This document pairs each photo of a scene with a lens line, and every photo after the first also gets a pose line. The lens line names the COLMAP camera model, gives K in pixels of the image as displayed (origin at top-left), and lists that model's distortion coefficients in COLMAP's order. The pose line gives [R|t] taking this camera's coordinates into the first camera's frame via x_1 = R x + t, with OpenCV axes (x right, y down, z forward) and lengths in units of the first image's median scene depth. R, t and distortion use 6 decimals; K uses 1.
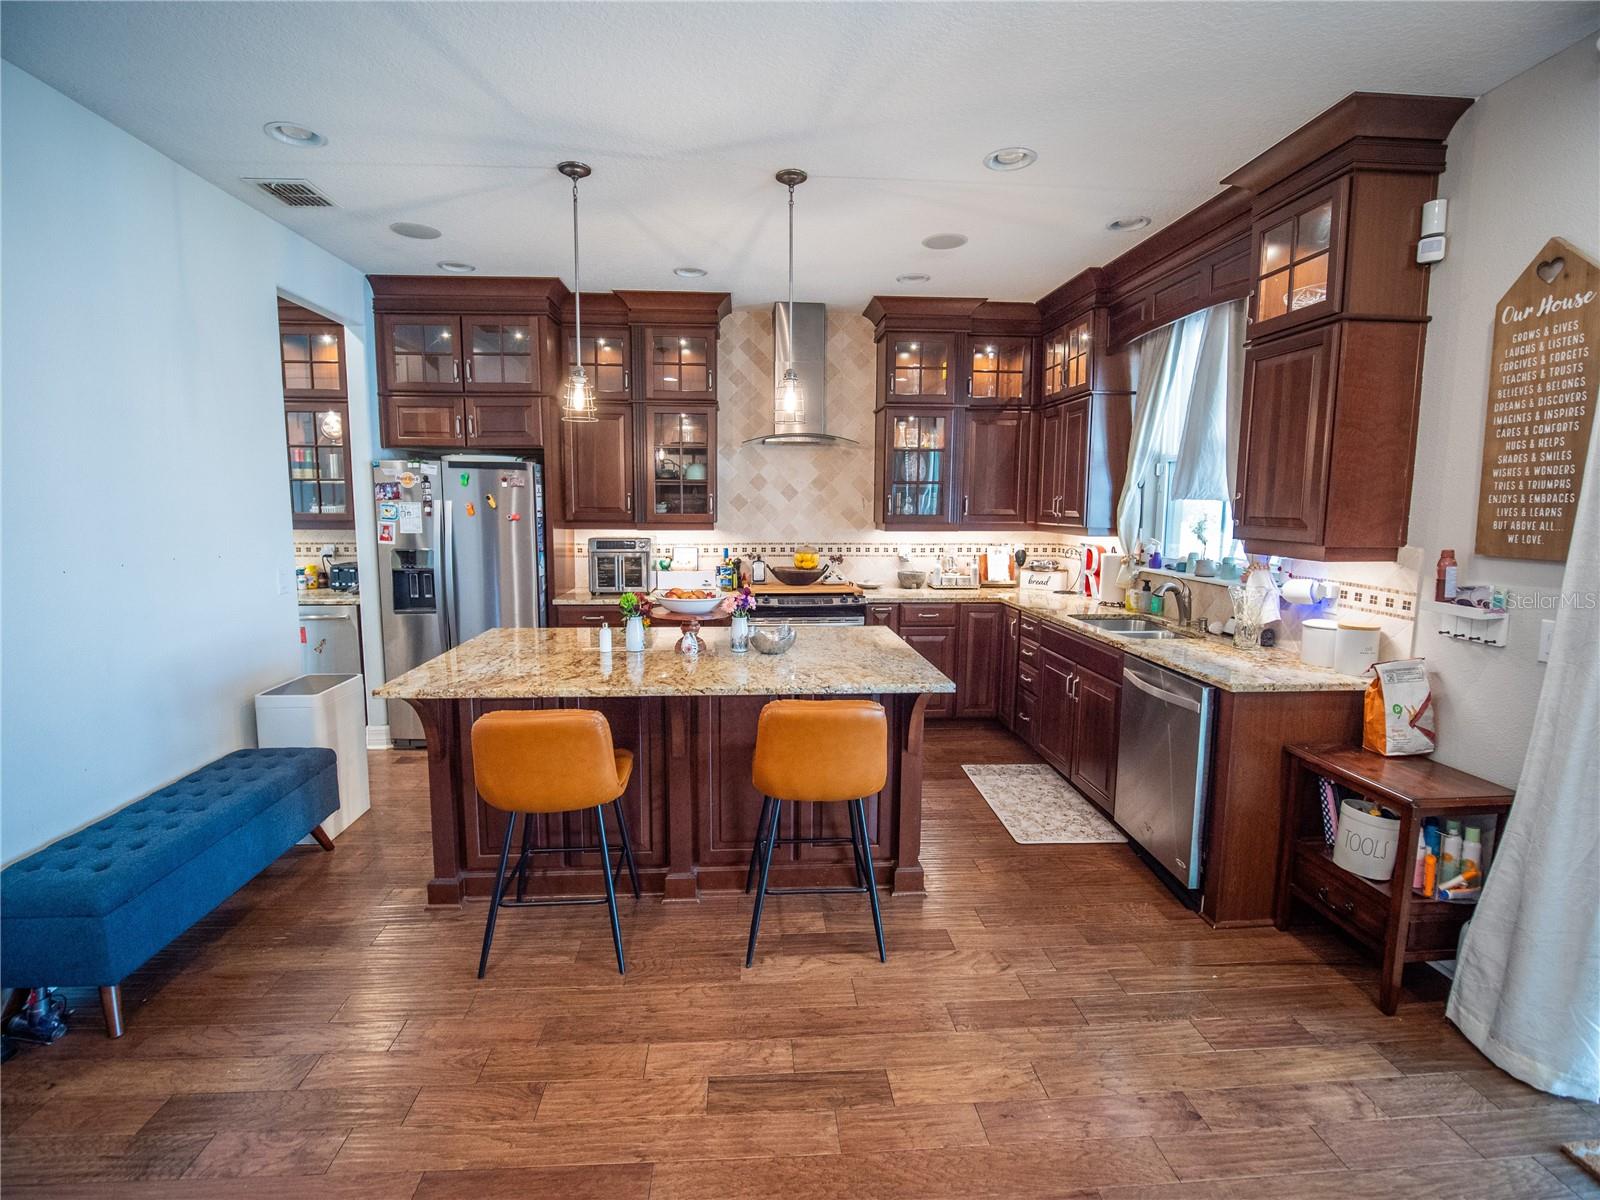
lens RADIAL K [[730.3, 0, 792.6], [0, 730.3, 589.9], [0, 0, 1]] dist [-0.017440, -0.000367]
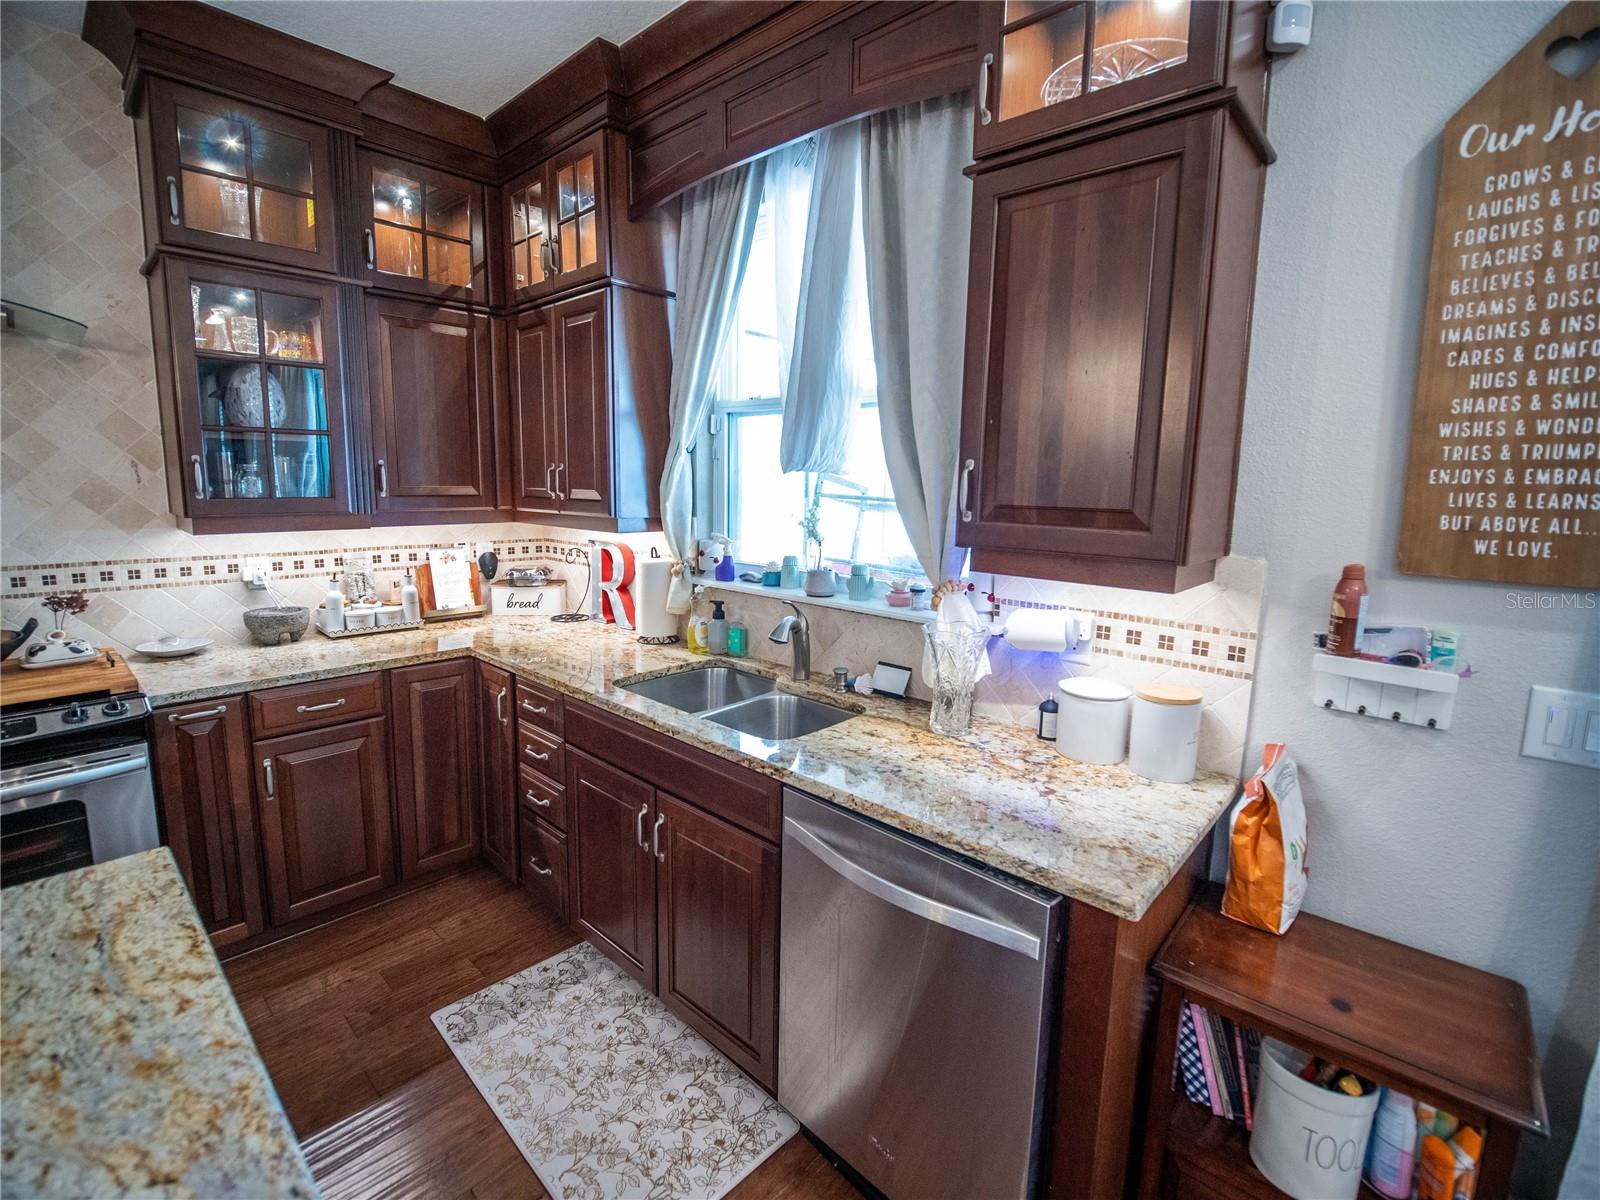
lens RADIAL K [[730.3, 0, 784.1], [0, 730.3, 586.7], [0, 0, 1]] dist [-0.017440, -0.000367]
pose [[0.736392, -0.089932, 0.670552, 0.107792], [0.068735, 0.995942, 0.058089, -0.056709], [-0.673055, 0.003314, 0.739585, 0.485271]]
